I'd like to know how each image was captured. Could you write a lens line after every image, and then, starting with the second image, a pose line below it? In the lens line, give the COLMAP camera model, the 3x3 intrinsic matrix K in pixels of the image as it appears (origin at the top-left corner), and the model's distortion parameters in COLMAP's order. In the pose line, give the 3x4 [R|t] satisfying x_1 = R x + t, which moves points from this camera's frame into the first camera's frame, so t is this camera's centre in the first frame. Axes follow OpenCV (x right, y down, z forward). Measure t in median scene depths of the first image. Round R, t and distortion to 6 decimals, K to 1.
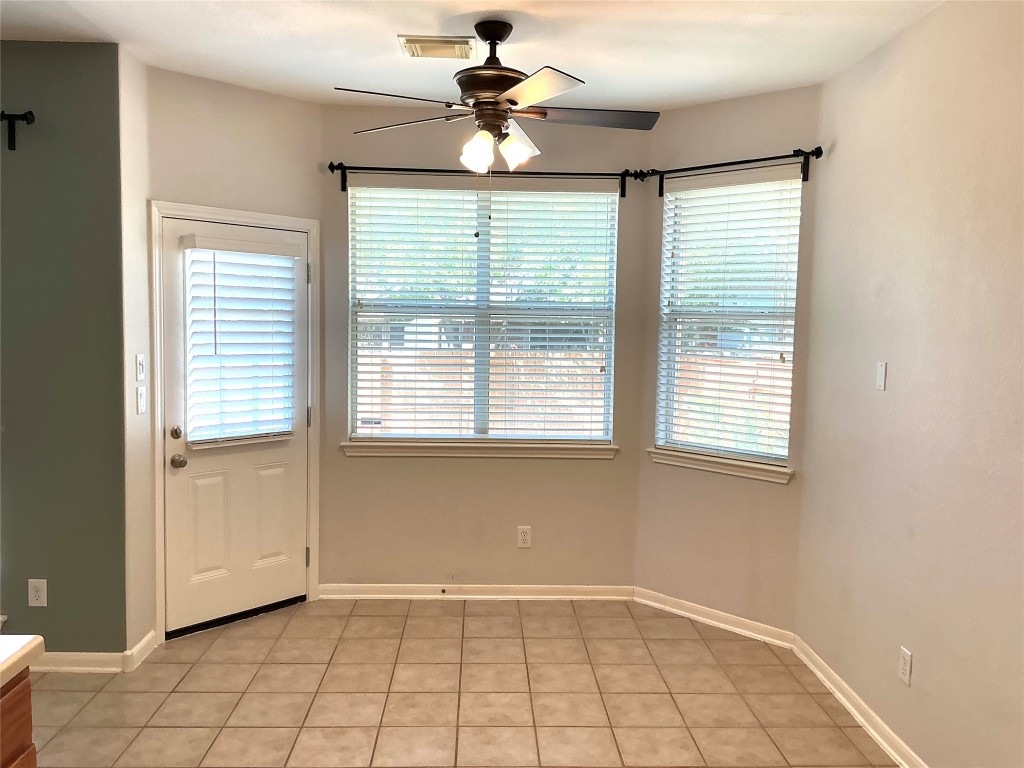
lens RADIAL K [[872.5, 0, 514.8], [0, 872.5, 387.0], [0, 0, 1]] dist [0.107033, -0.136698]
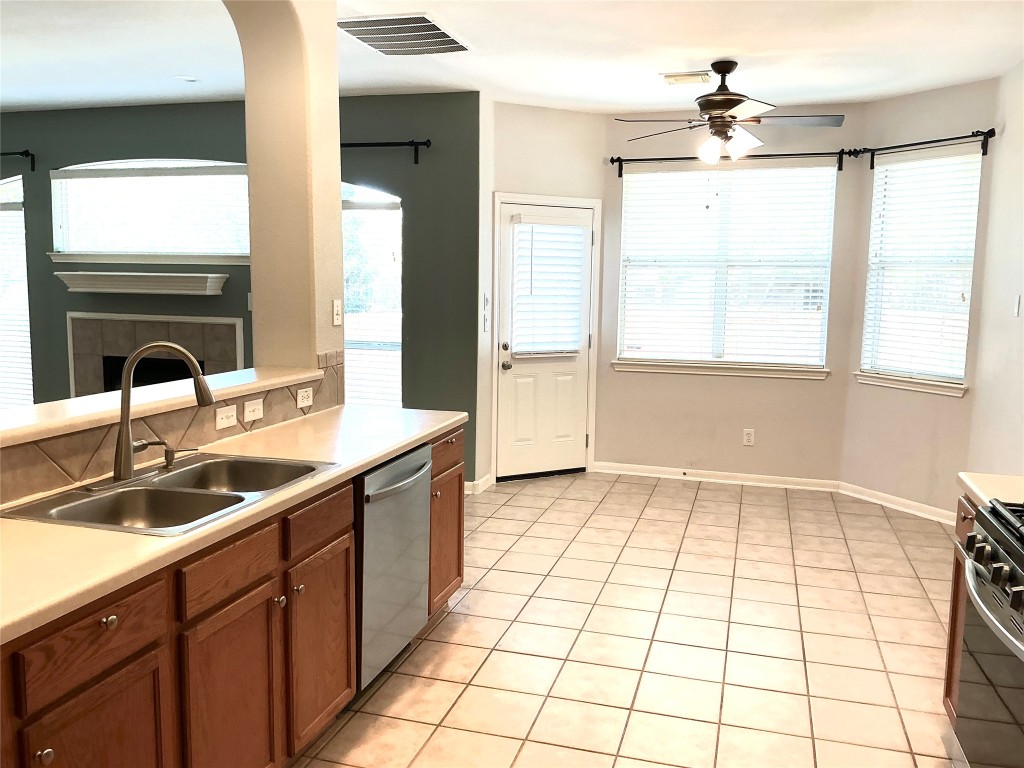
lens RADIAL K [[872.5, 0, 505.8], [0, 872.5, 388.1], [0, 0, 1]] dist [0.107033, -0.136698]
pose [[0.948127, 0.035276, -0.315929, 0.092811], [-0.022683, 0.998798, 0.043450, 0.057951], [0.317082, -0.034030, 0.947787, -0.420489]]
